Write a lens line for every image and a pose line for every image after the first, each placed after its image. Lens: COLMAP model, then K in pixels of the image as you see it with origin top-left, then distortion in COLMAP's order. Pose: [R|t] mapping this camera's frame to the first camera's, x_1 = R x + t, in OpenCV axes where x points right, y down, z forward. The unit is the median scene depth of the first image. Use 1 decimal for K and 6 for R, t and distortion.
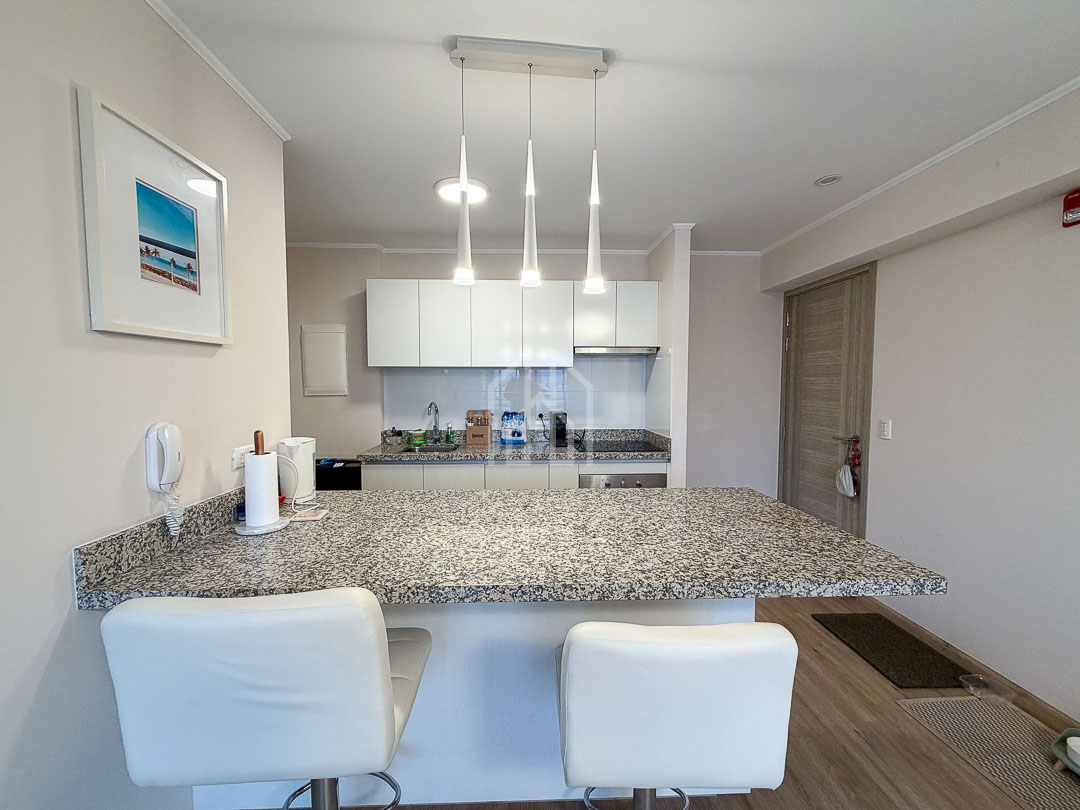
lens RADIAL K [[430.5, 0, 537.4], [0, 430.5, 405.5], [0, 0, 1]] dist [0.001132, -0.000349]
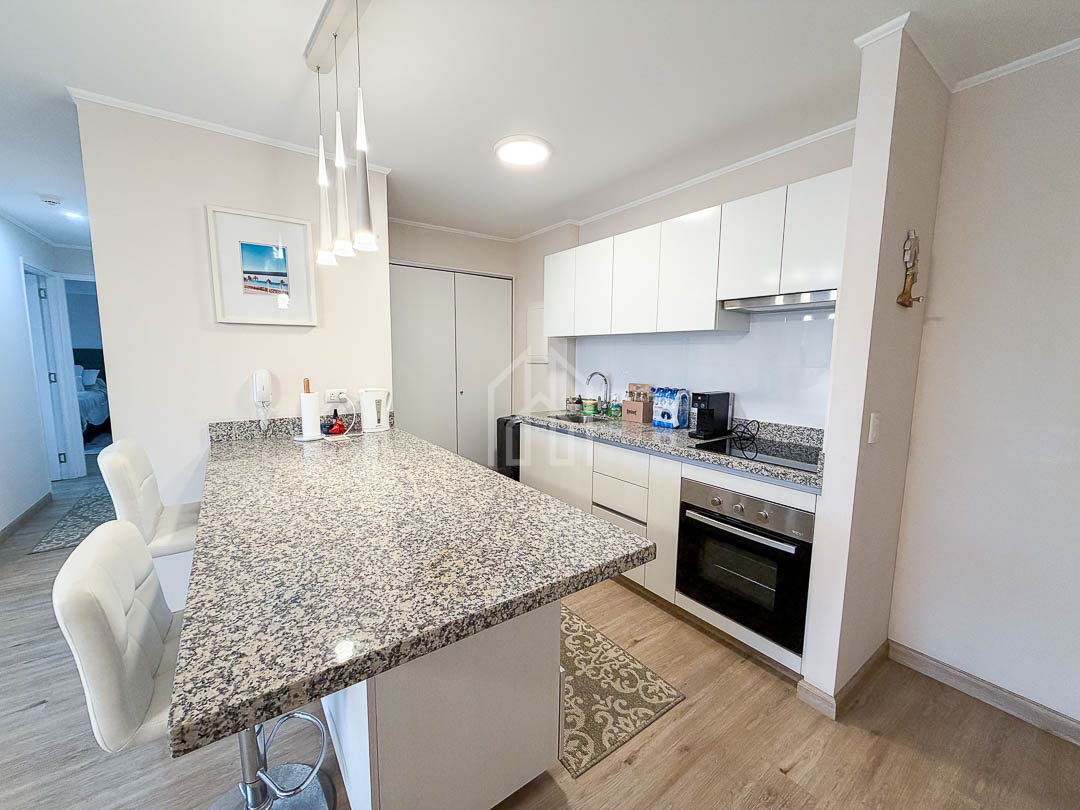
lens RADIAL K [[430.5, 0, 536.6], [0, 430.5, 405.8], [0, 0, 1]] dist [0.001132, -0.000349]
pose [[0.556937, 0.105661, -0.823806, 0.617798], [-0.053400, 0.994378, 0.091437, -0.017049], [0.828836, -0.006933, 0.559448, 0.425042]]
